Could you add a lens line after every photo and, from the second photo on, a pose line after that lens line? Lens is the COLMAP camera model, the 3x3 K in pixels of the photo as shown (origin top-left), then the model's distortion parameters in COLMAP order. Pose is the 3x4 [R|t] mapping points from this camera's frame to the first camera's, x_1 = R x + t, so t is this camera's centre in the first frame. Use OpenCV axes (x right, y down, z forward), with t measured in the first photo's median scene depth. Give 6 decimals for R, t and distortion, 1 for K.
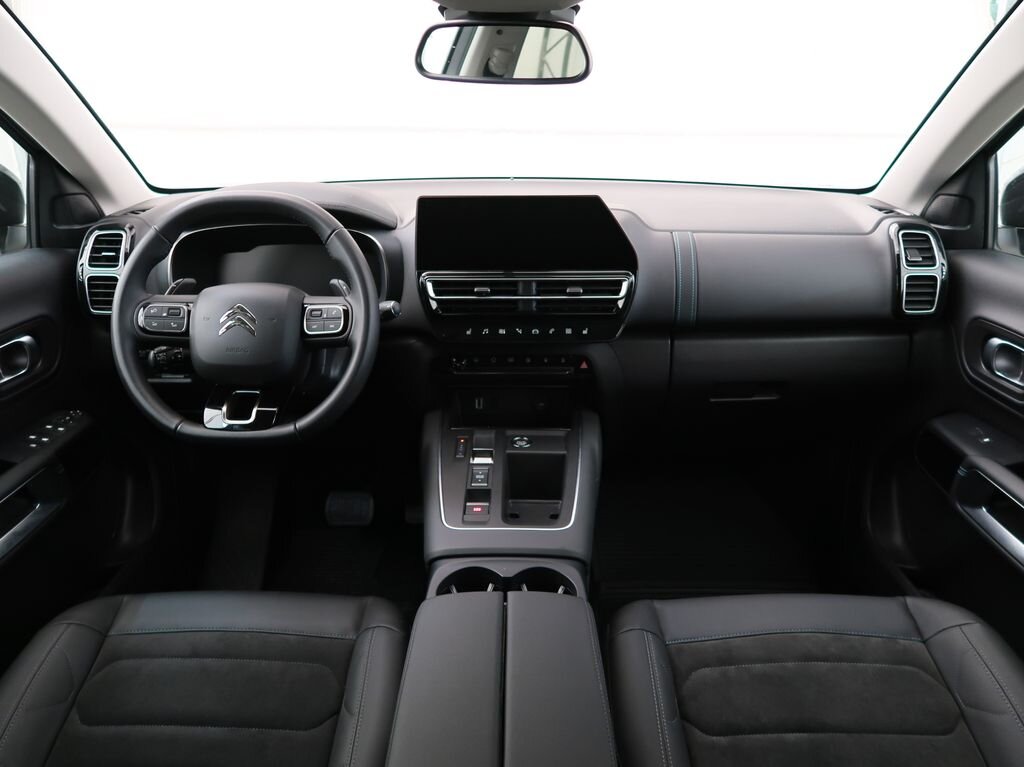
lens RADIAL K [[823.0, 0, 512.7], [0, 823.0, 386.6], [0, 0, 1]] dist [-0.004692, -0.023668]
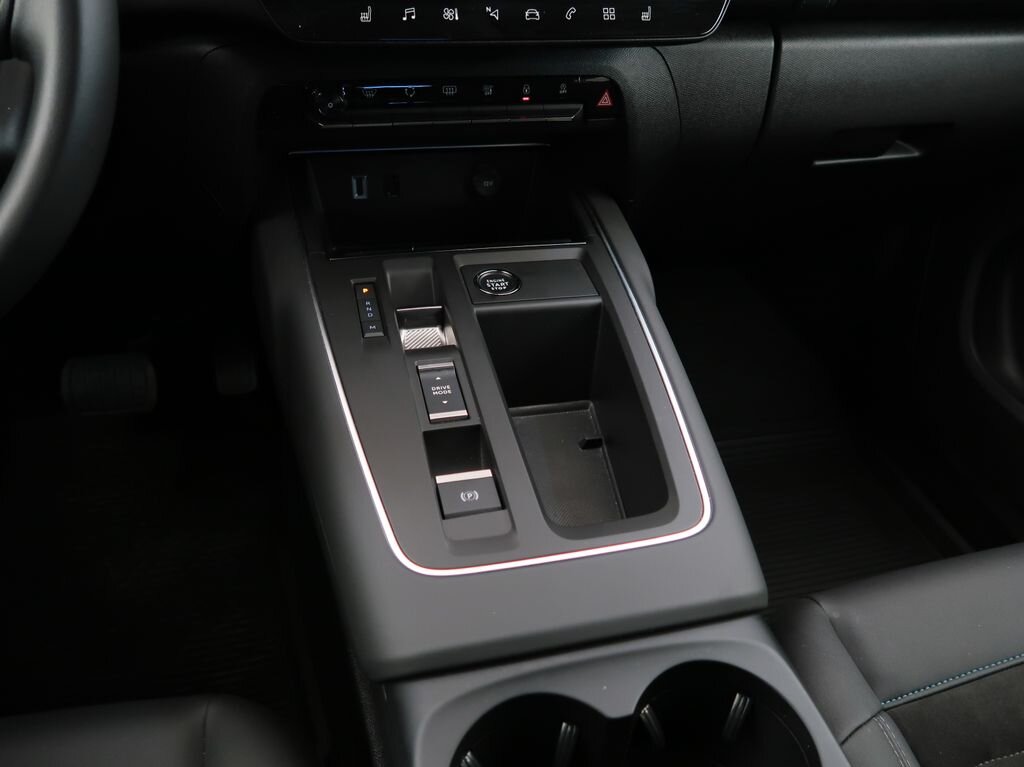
lens RADIAL K [[823.0, 0, 521.3], [0, 823.0, 389.3], [0, 0, 1]] dist [-0.004692, -0.023668]
pose [[0.960382, -0.114062, 0.254275, -0.101595], [0.029257, 0.948630, 0.315031, -0.019420], [-0.277146, -0.295110, 0.914385, 0.578384]]
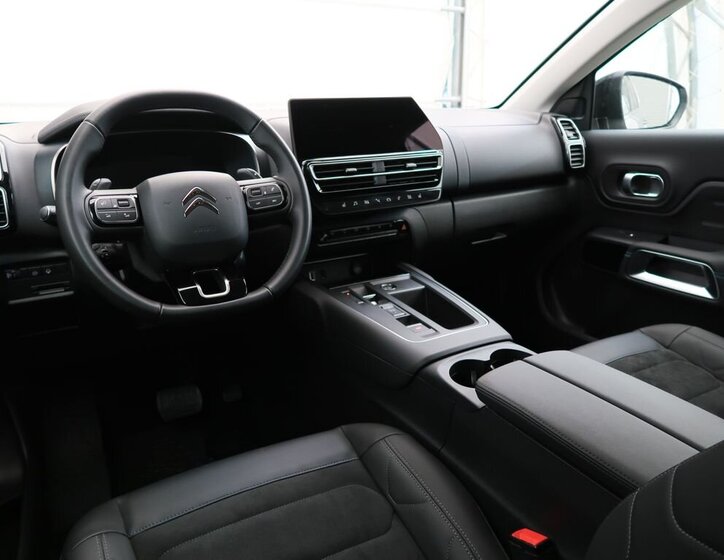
lens RADIAL K [[586.3, 0, 361.4], [0, 586.3, 286.6], [0, 0, 1]] dist [-0.022548, 0.003730]
pose [[0.854855, -0.166723, 0.491352, -0.491333], [0.195081, 0.980765, -0.006614, 0.066751], [-0.480798, 0.101508, 0.870936, 0.223332]]
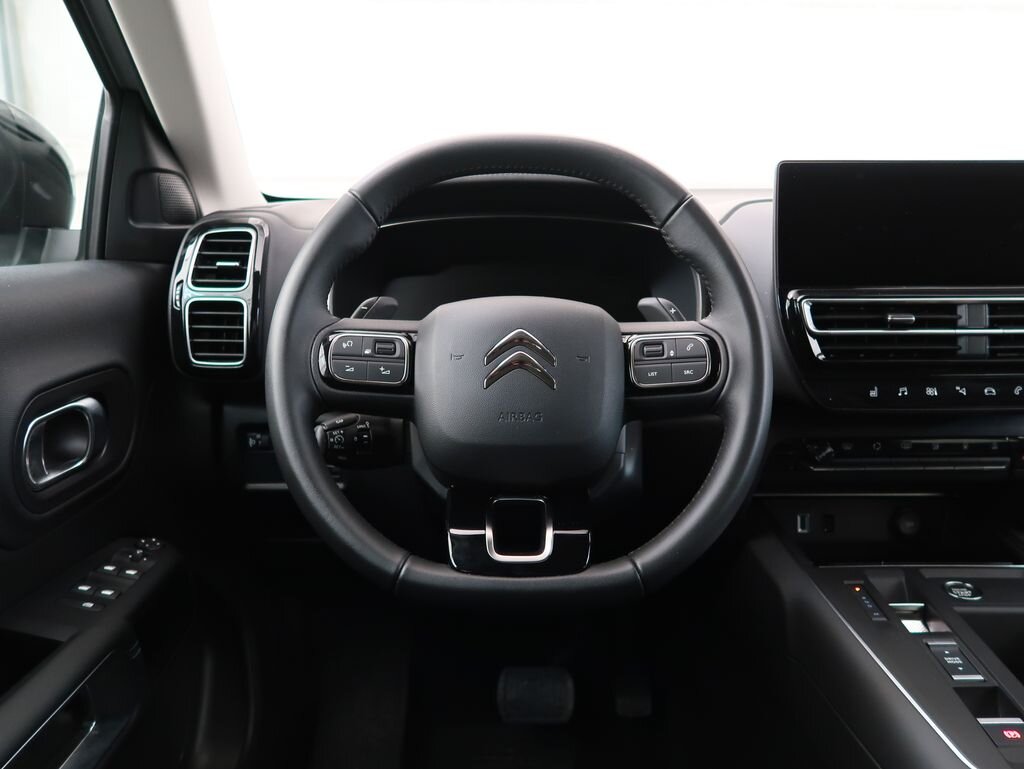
lens RADIAL K [[886.4, 0, 511.2], [0, 886.4, 381.9], [0, 0, 1]] dist [-0.019266, -0.001014]
pose [[0.999821, -0.003041, 0.018696, -0.315069], [0.005782, 0.988924, -0.148312, 0.015097], [-0.018038, 0.148393, 0.988764, 0.403714]]
